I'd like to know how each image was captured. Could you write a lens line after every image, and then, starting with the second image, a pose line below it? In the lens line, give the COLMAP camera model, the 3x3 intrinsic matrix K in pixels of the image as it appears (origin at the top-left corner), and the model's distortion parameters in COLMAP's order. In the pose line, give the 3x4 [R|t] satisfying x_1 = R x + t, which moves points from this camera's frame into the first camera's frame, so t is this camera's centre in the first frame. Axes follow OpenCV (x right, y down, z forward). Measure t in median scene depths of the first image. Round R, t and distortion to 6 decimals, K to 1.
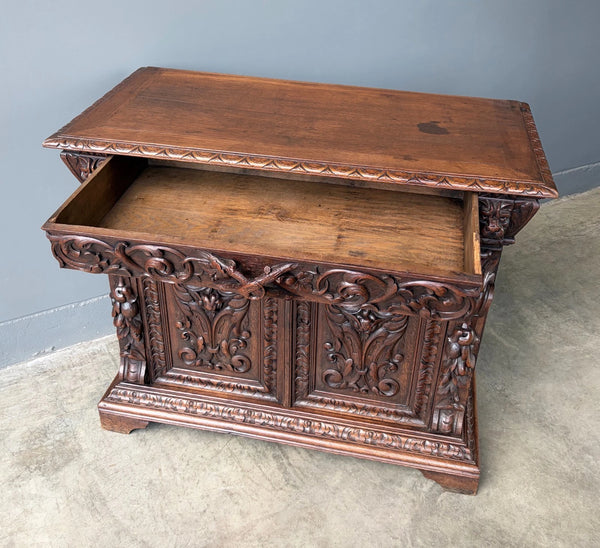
lens RADIAL K [[634.7, 0, 301.0], [0, 634.7, 224.5], [0, 0, 1]] dist [0.017289, -0.018798]
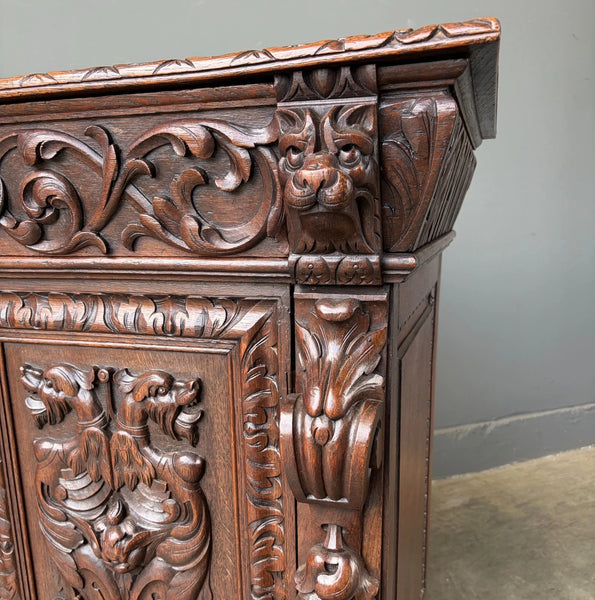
lens RADIAL K [[582.6, 0, 299.2], [0, 582.6, 345.4], [0, 0, 1]] dist [0.085076, 0.000863]
pose [[0.993109, -0.019302, -0.115590, 0.242417], [-0.017228, 0.951581, -0.306915, 0.134770], [0.115918, 0.306792, 0.944691, 0.549382]]
